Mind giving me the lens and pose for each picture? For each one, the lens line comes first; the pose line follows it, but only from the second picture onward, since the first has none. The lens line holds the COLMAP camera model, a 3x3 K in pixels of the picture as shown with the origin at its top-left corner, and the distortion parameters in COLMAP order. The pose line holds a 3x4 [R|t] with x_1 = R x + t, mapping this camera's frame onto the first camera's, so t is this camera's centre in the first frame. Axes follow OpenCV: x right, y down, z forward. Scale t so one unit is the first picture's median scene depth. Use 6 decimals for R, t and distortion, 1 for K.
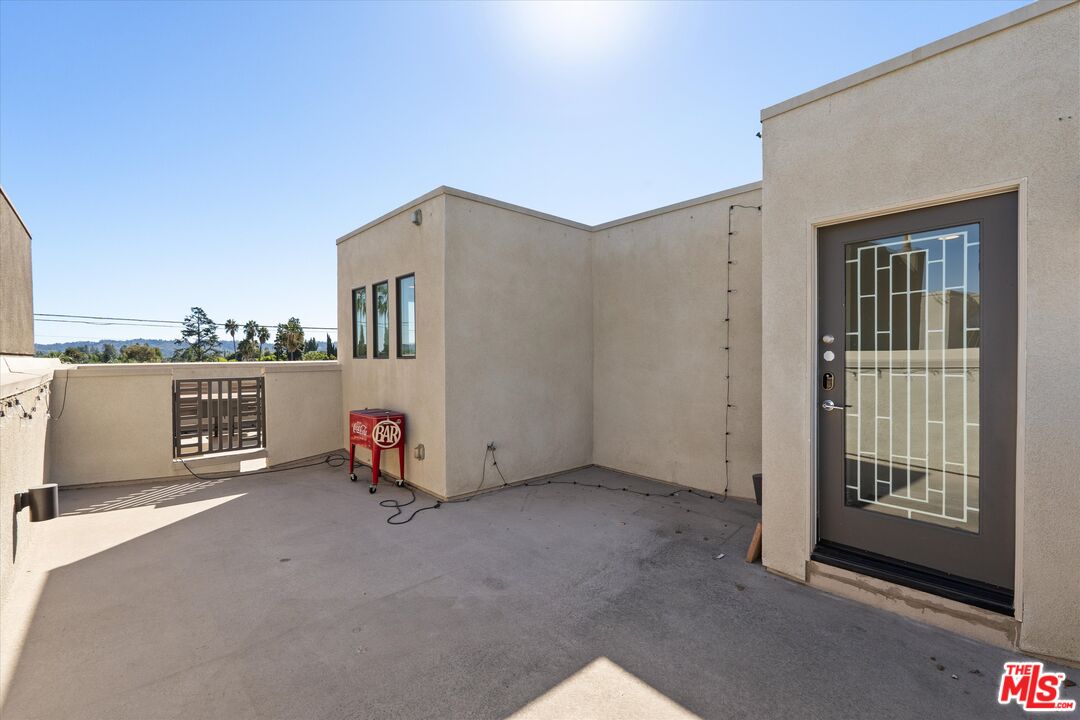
lens RADIAL K [[478.0, 0, 540.0], [0, 478.0, 360.0], [0, 0, 1]] dist [-0.003805, -0.001367]
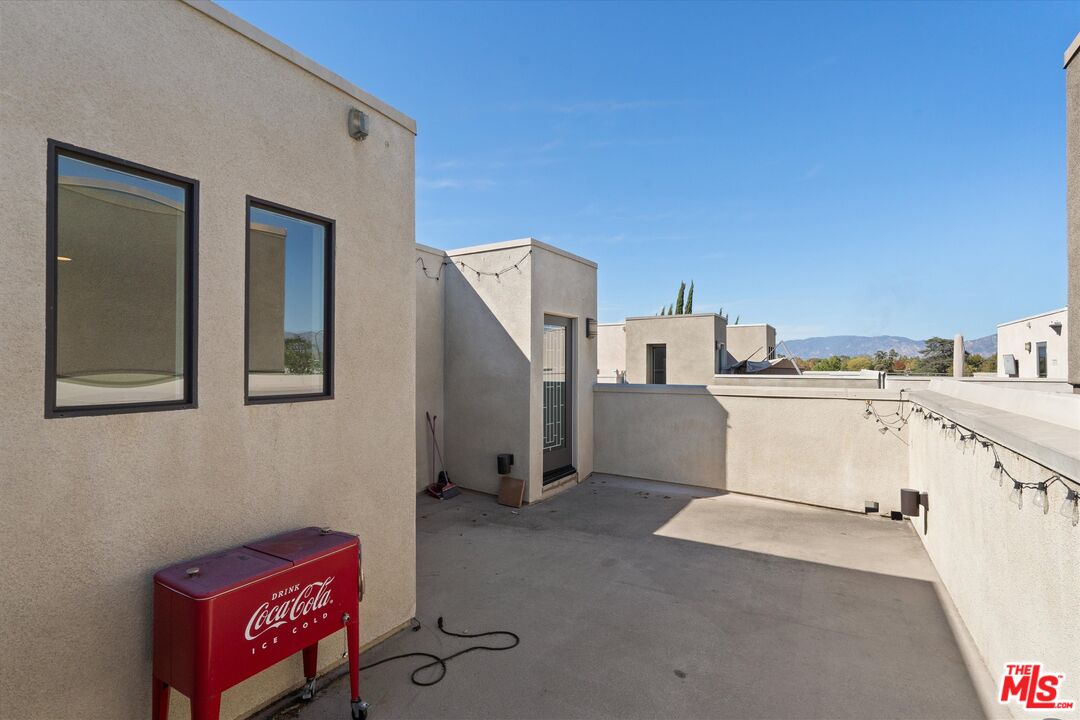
lens RADIAL K [[504.0, 0, 540.0], [0, 504.0, 360.0], [0, 0, 1]] dist [0.001290, -0.000016]
pose [[-0.295704, 0.016881, 0.955131, -1.369493], [0.008517, 0.999851, -0.015034, -0.056758], [-0.955242, 0.003689, -0.295803, 1.612110]]
